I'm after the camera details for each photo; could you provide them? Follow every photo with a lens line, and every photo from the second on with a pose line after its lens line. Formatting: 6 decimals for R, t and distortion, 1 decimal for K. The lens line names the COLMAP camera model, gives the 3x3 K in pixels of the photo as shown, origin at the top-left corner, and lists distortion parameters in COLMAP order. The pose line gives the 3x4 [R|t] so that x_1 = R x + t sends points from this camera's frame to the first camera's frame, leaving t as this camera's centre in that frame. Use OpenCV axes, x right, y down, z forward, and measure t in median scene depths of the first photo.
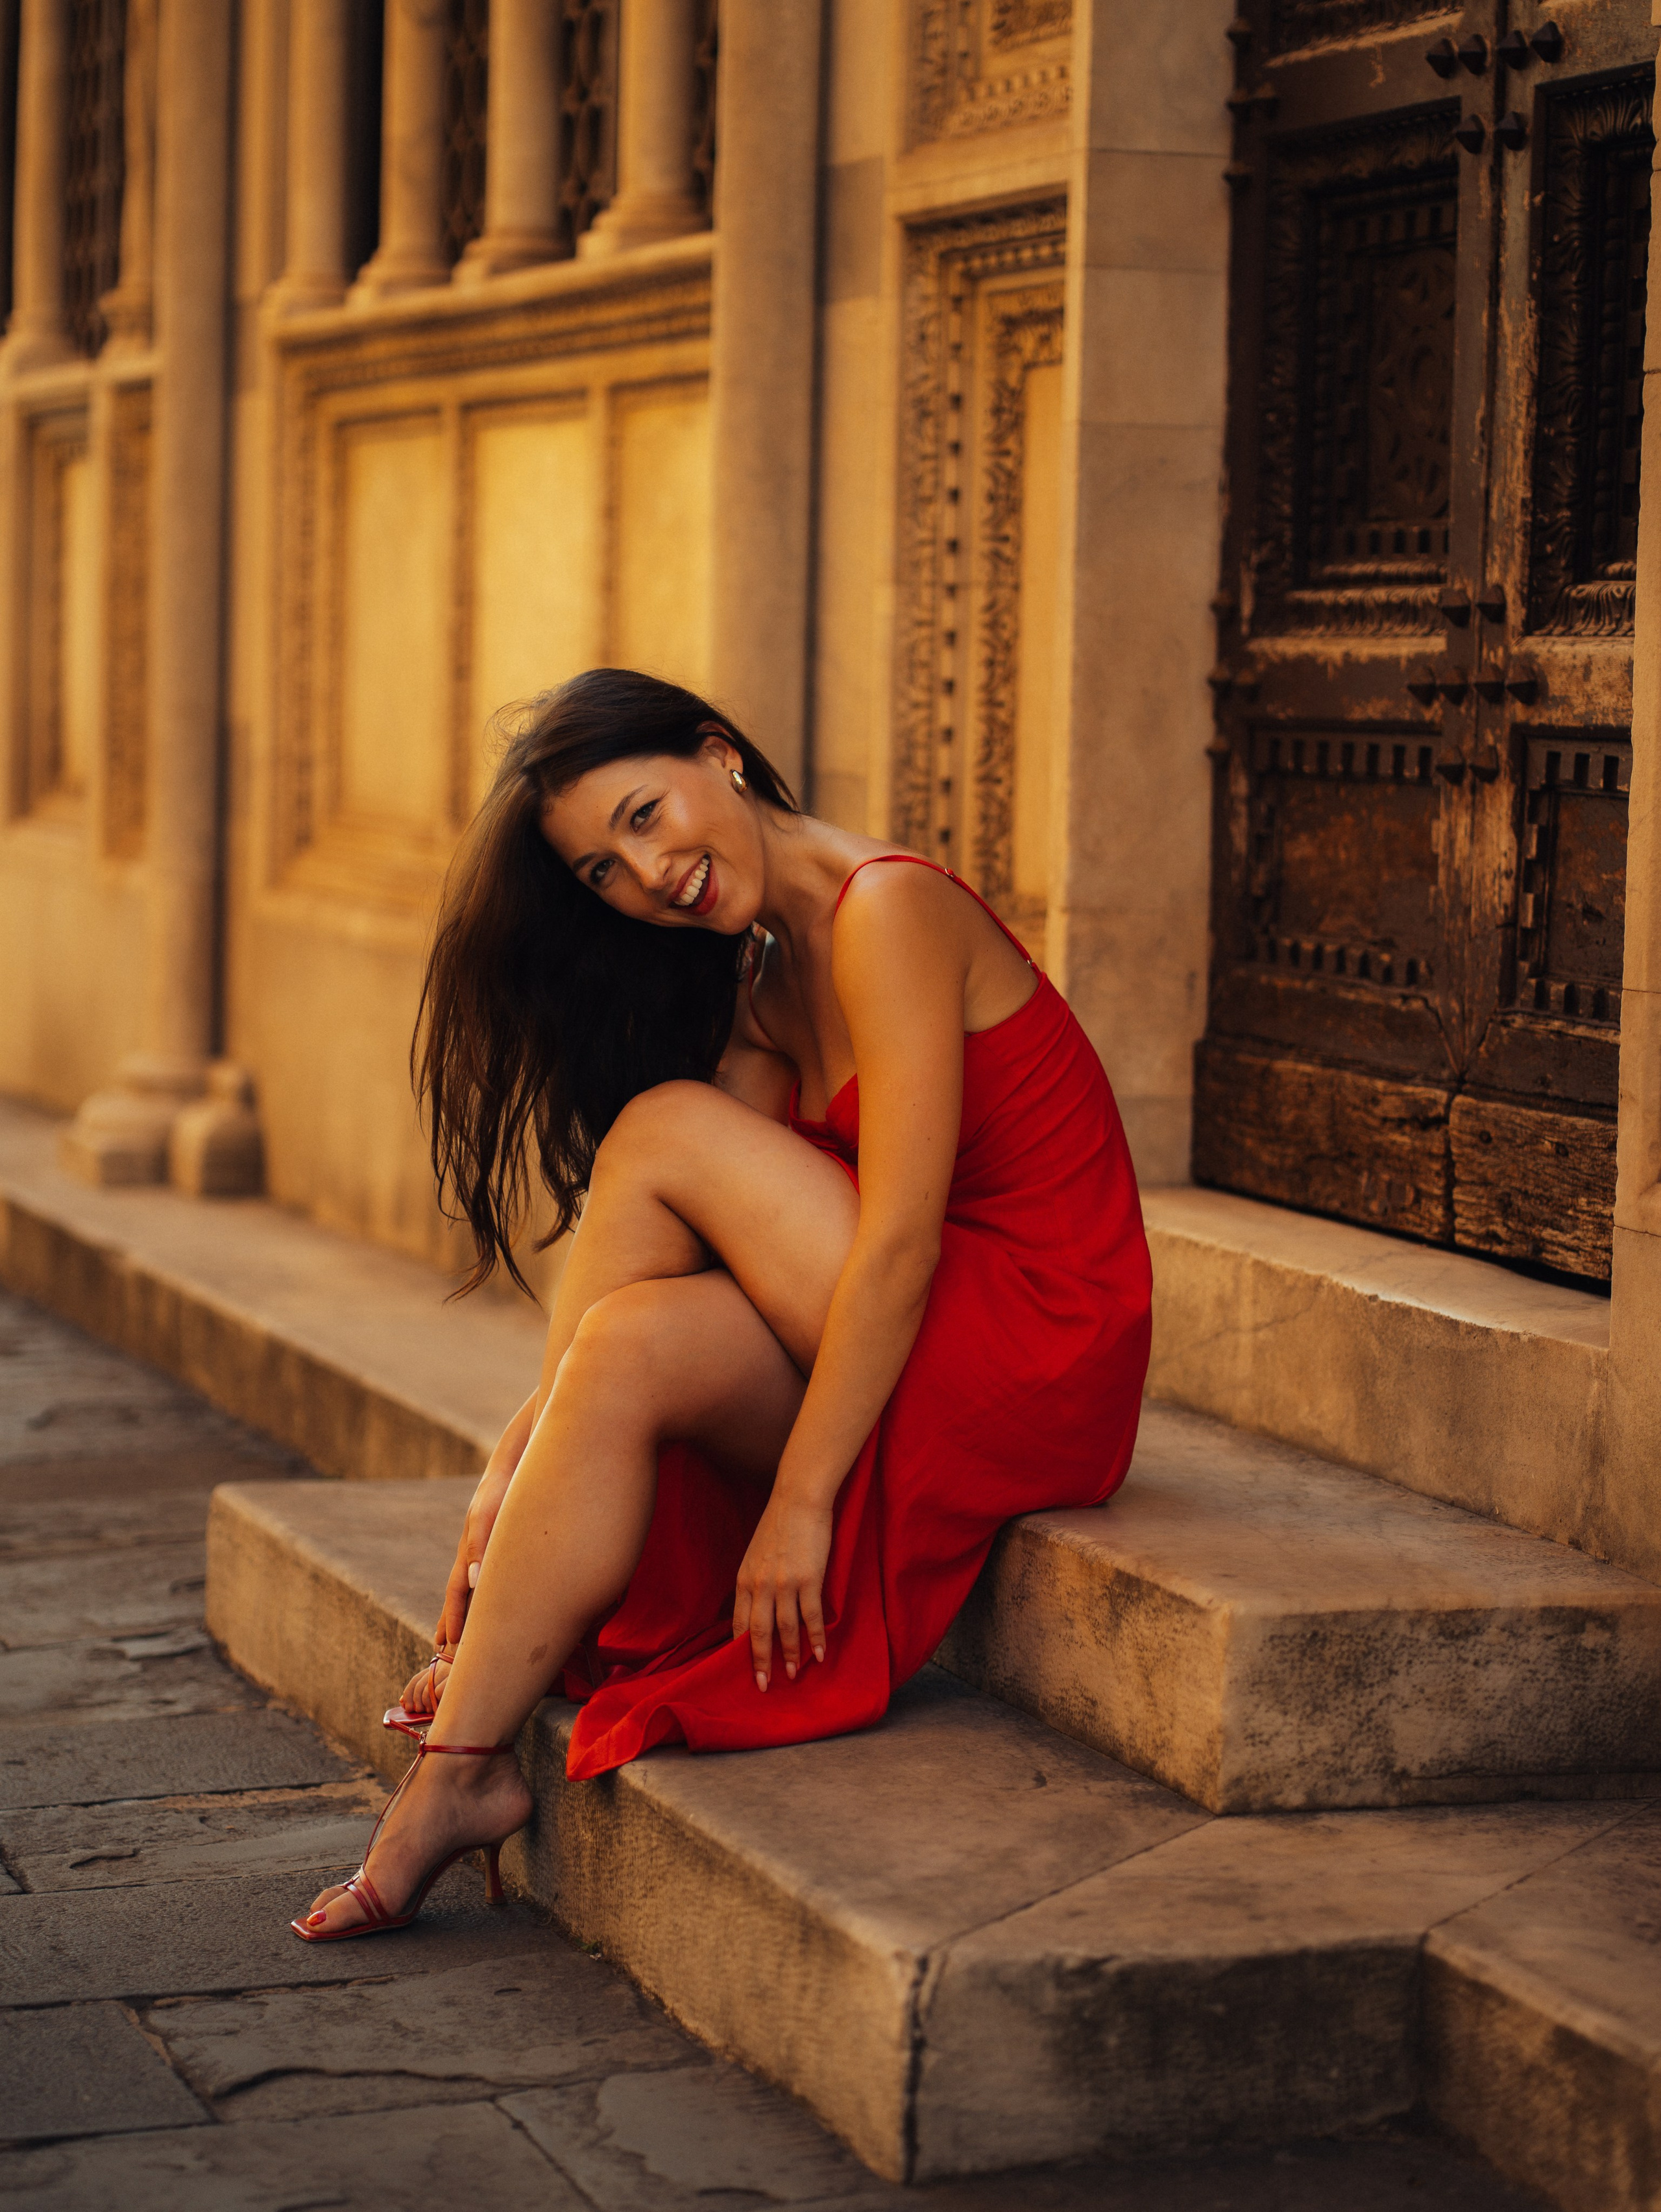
lens RADIAL K [[5814.0, 0, 830.5], [0, 5814.0, 1106.0], [0, 0, 1]] dist [0.116251, -2.607472]
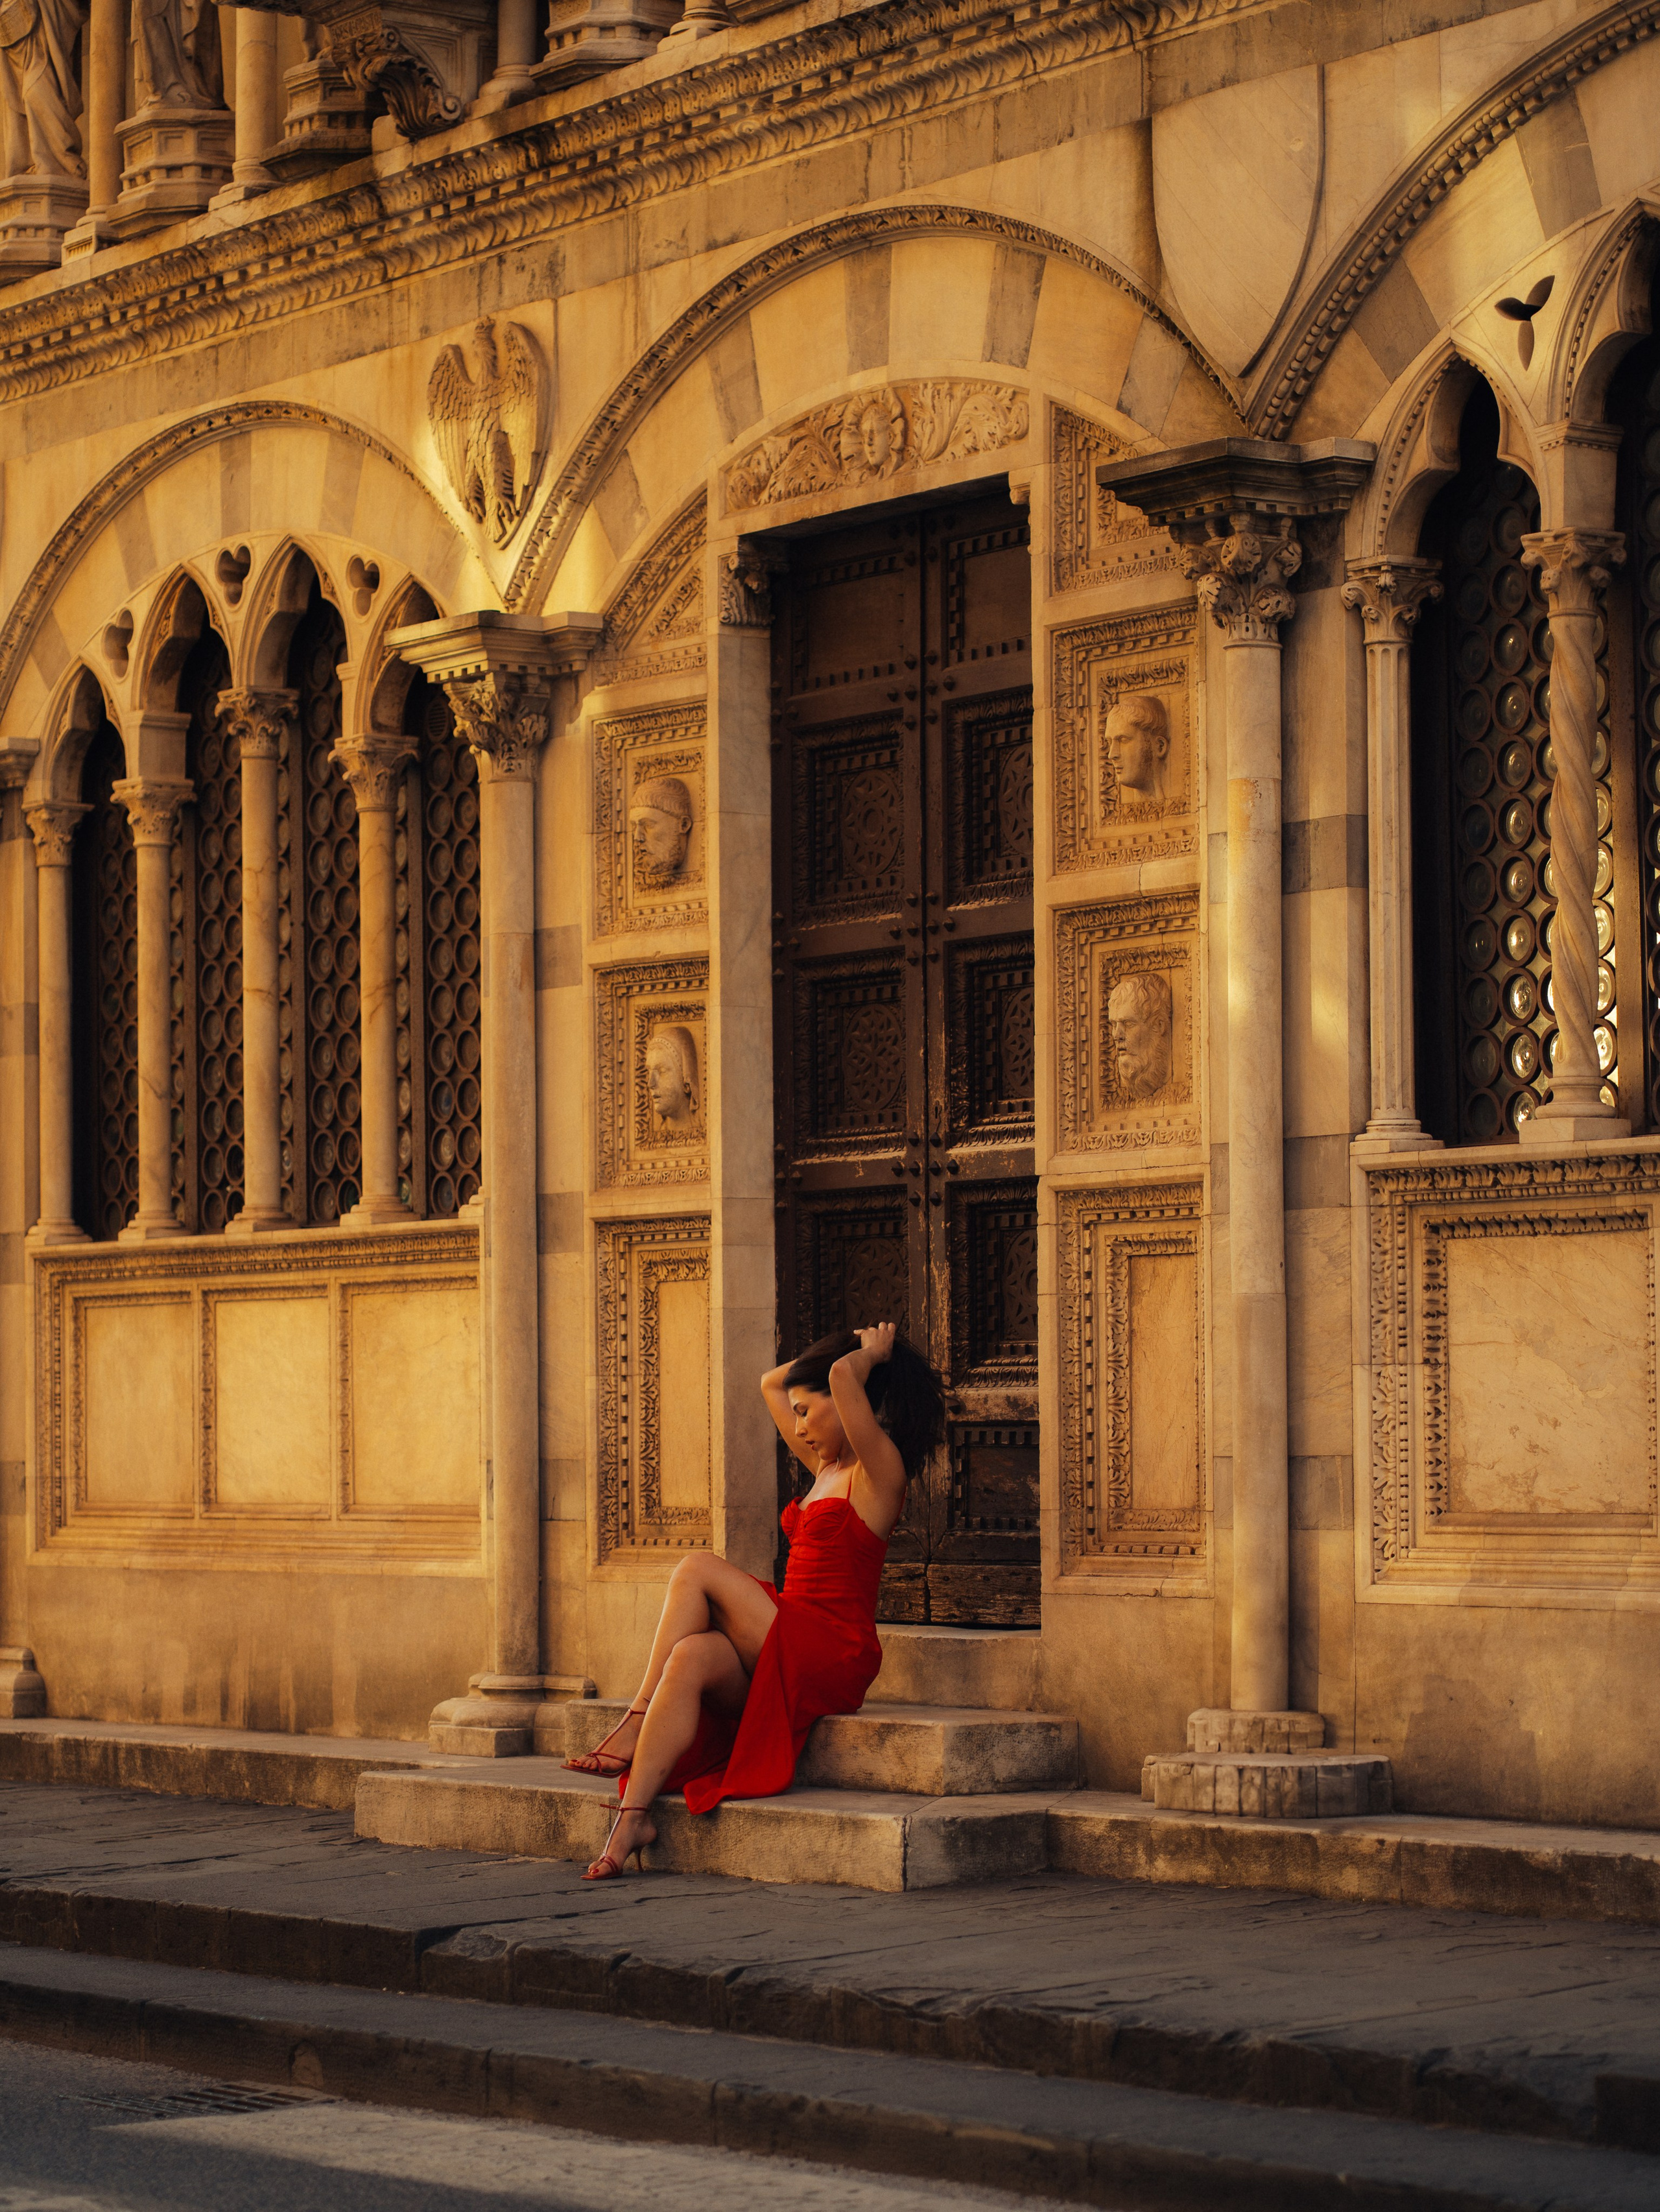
lens RADIAL K [[5813.1, 0, 830.0], [0, 5813.1, 1106.0], [0, 0, 1]] dist [0.116251, -2.607472]
pose [[0.955747, -0.016086, 0.293750, -0.629743], [0.054482, 0.990910, -0.122998, 0.101851], [-0.289102, 0.133559, 0.947936, -1.343463]]
